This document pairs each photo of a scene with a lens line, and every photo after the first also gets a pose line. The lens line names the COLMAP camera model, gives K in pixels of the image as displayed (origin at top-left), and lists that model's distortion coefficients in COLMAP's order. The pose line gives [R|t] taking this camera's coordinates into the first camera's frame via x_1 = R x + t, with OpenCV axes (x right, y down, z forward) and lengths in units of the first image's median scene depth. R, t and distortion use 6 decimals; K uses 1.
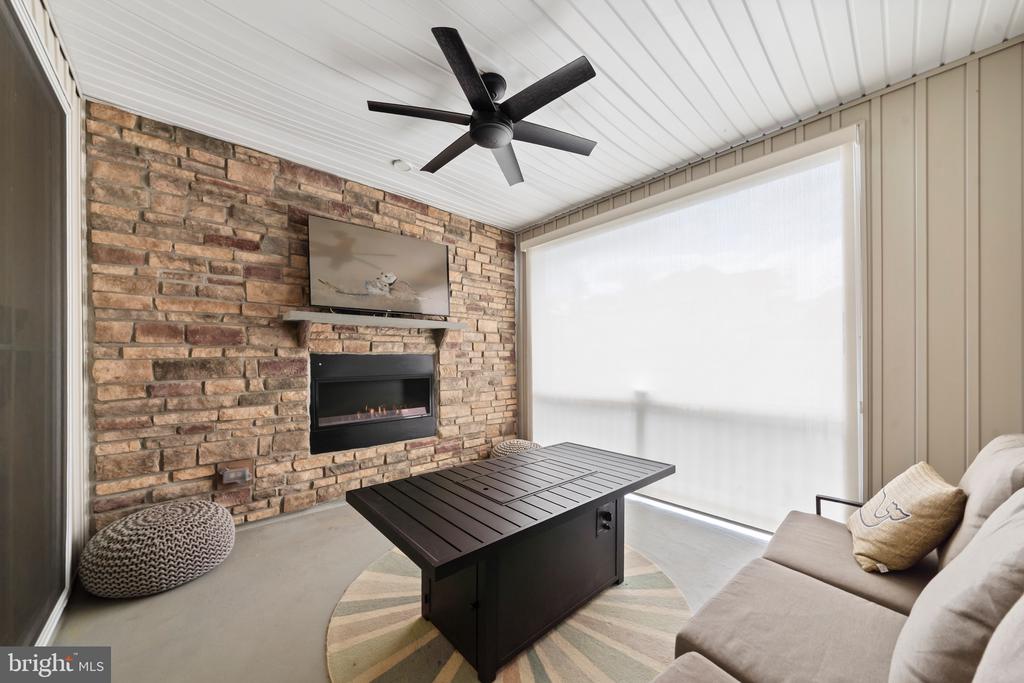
lens RADIAL K [[356.5, 0, 518.9], [0, 356.5, 359.8], [0, 0, 1]] dist [0.000015, -0.000046]
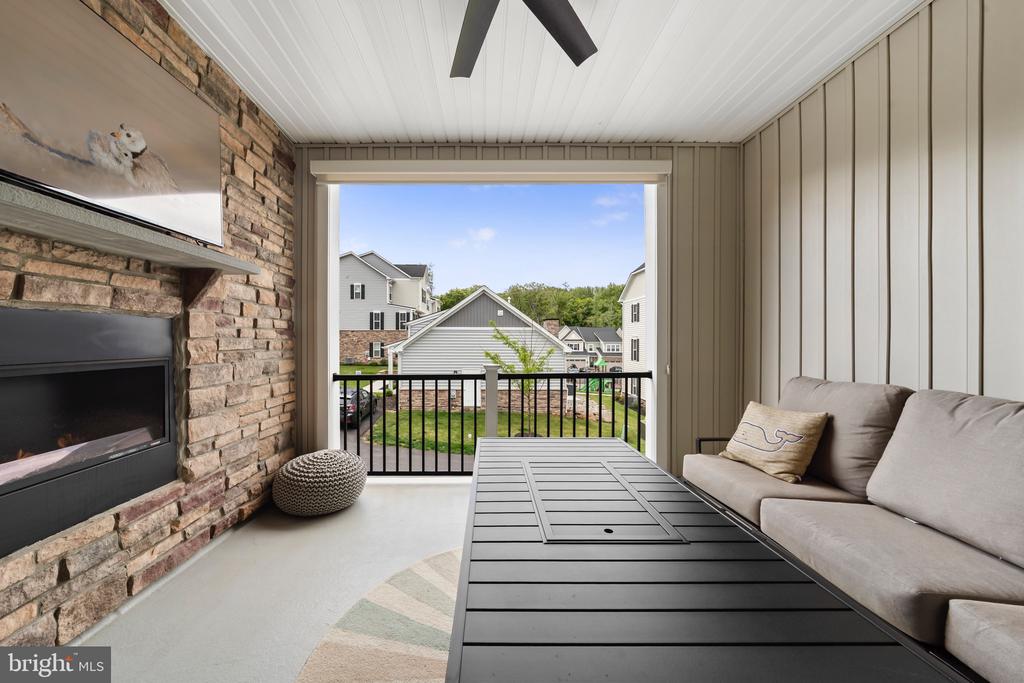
lens RADIAL K [[363.2, 0, 484.7], [0, 363.2, 343.1], [0, 0, 1]] dist [-0.002408, -0.000123]
pose [[0.682305, 0.001564, 0.731066, -0.405051], [-0.001782, 0.999998, -0.000477, 0.025462], [-0.731066, -0.000977, 0.682306, 0.431157]]
